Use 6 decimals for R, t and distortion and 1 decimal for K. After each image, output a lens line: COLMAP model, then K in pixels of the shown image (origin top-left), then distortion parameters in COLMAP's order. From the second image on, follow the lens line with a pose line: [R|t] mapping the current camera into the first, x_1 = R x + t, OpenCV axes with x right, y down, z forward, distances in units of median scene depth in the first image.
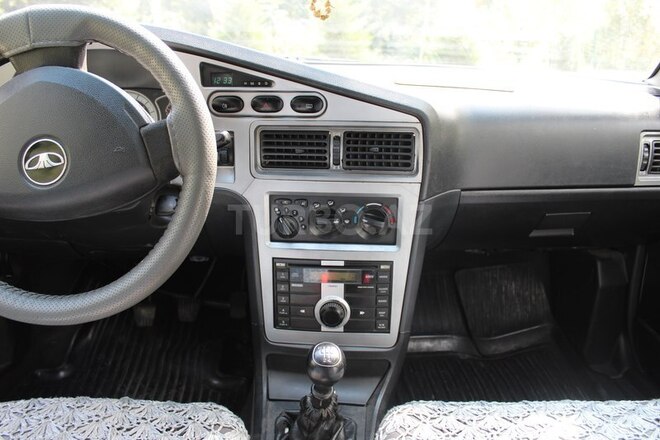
lens RADIAL K [[540.6, 0, 330.0], [0, 540.6, 220.0], [0, 0, 1]] dist [-0.166575, 0.132090]
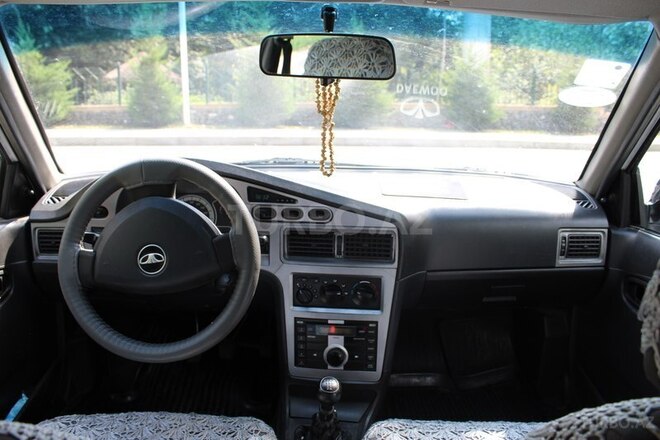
lens RADIAL K [[540.6, 0, 330.0], [0, 540.6, 220.0], [0, 0, 1]] dist [-0.166575, 0.132090]
pose [[0.999401, 0.008663, -0.033505, 0.035444], [-0.010765, 0.997951, -0.063077, -0.104594], [0.032890, 0.063400, 0.997446, -0.466357]]
